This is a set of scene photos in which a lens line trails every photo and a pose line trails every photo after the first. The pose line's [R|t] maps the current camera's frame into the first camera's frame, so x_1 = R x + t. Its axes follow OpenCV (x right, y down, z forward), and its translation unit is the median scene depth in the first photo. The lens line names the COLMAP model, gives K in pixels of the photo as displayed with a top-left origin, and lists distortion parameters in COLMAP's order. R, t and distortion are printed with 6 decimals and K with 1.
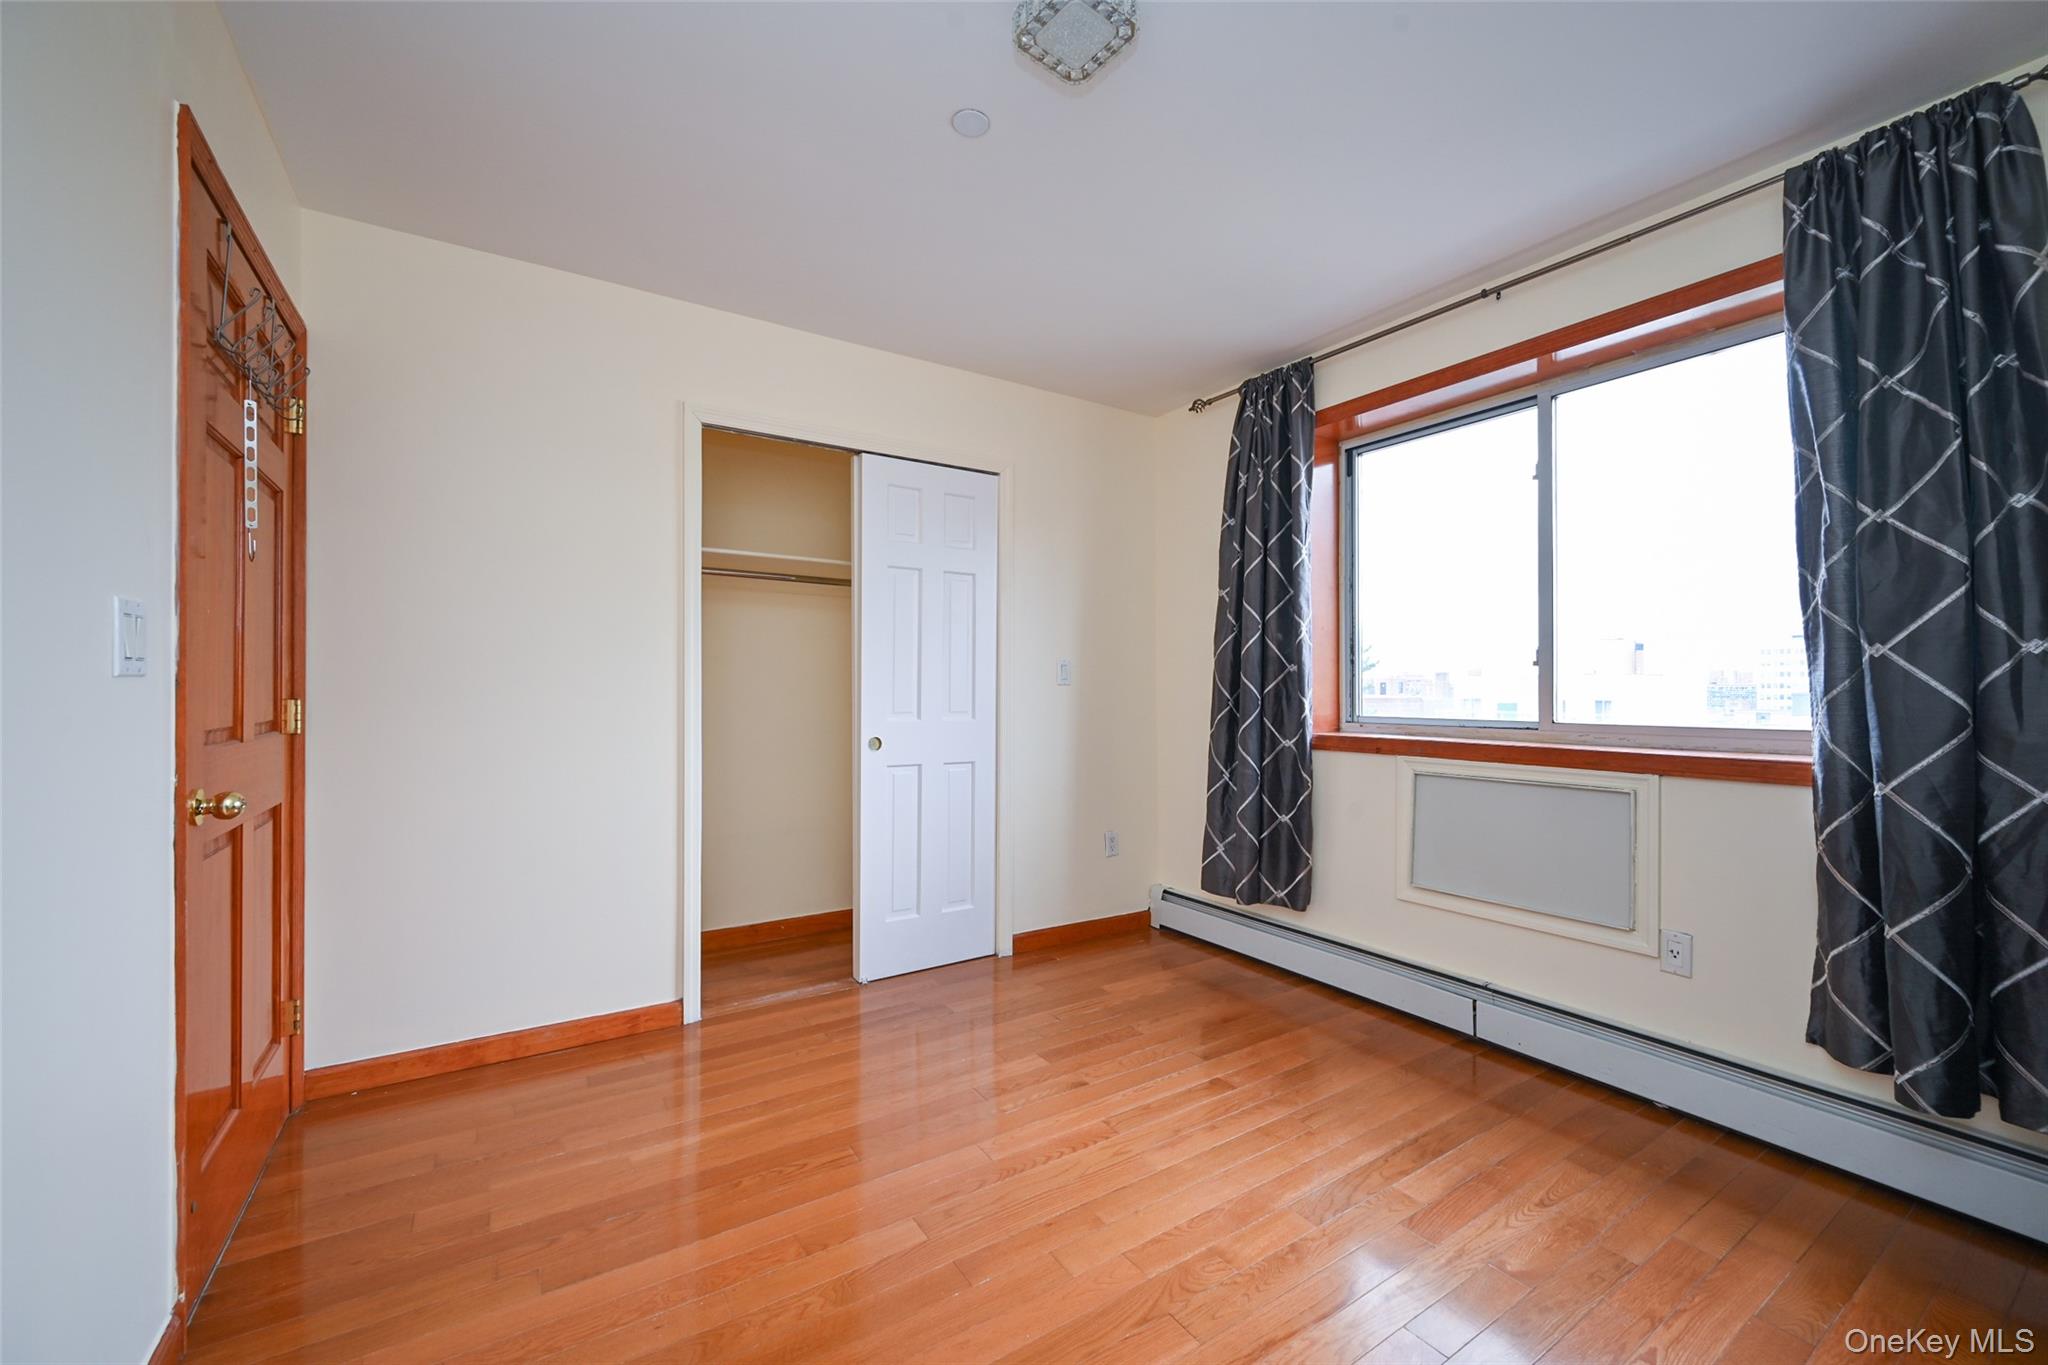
lens RADIAL K [[809.4, 0, 1018.8], [0, 809.4, 684.0], [0, 0, 1]] dist [-0.000032, 0.000228]
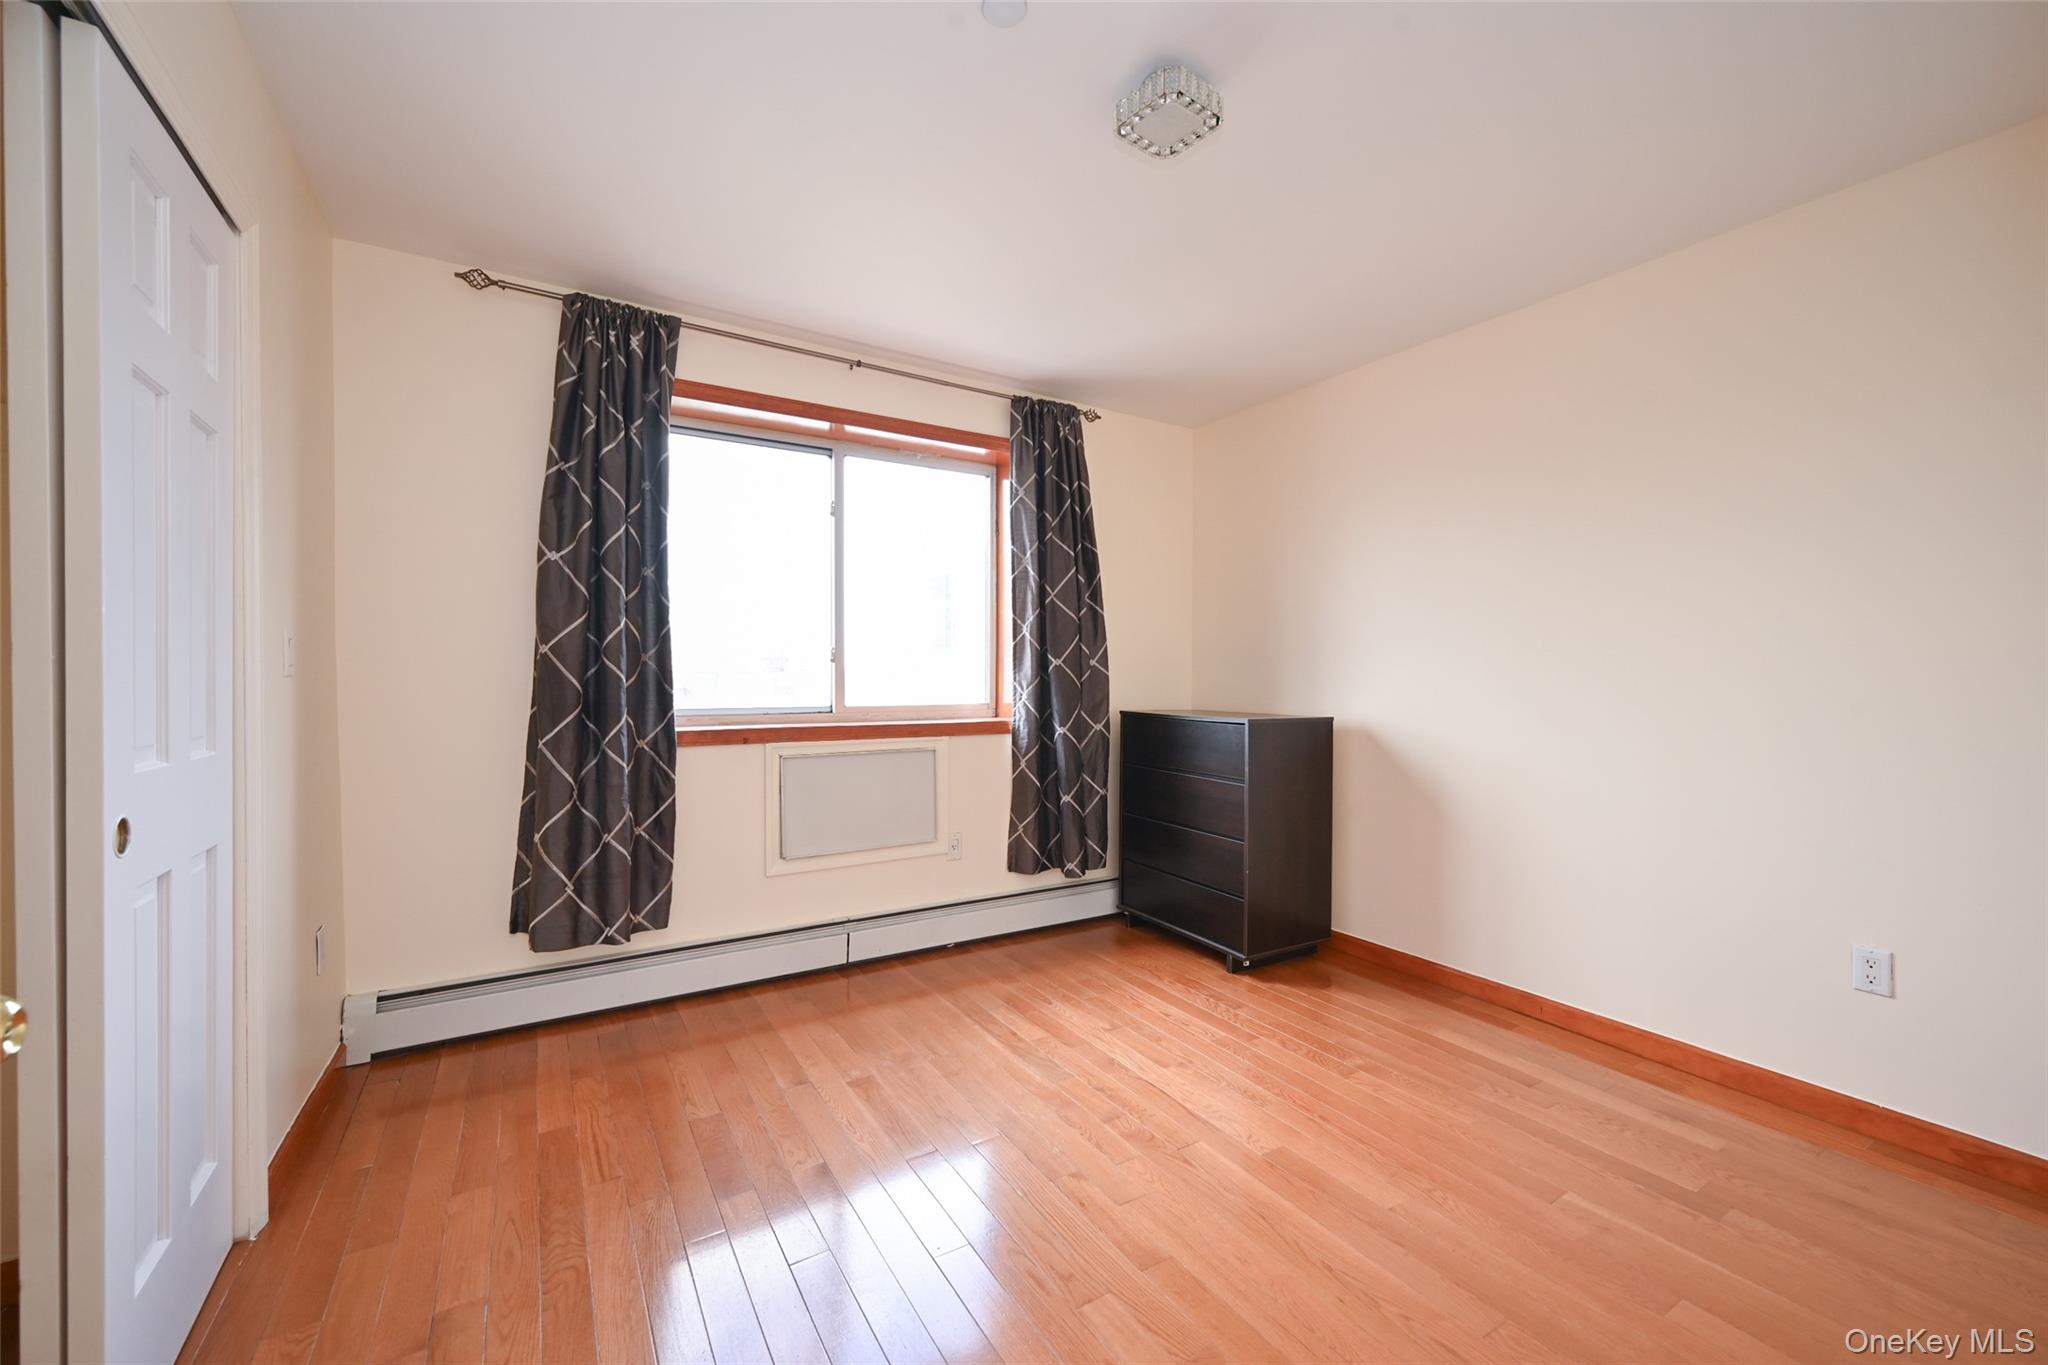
lens RADIAL K [[873.8, 0, 973.5], [0, 873.8, 680.4], [0, 0, 1]] dist [-0.000527, -0.000045]
pose [[0.007952, -0.007155, 0.999943, -0.760919], [-0.007861, 0.999943, 0.007218, -0.006375], [-0.999937, -0.007918, 0.007896, 0.800400]]
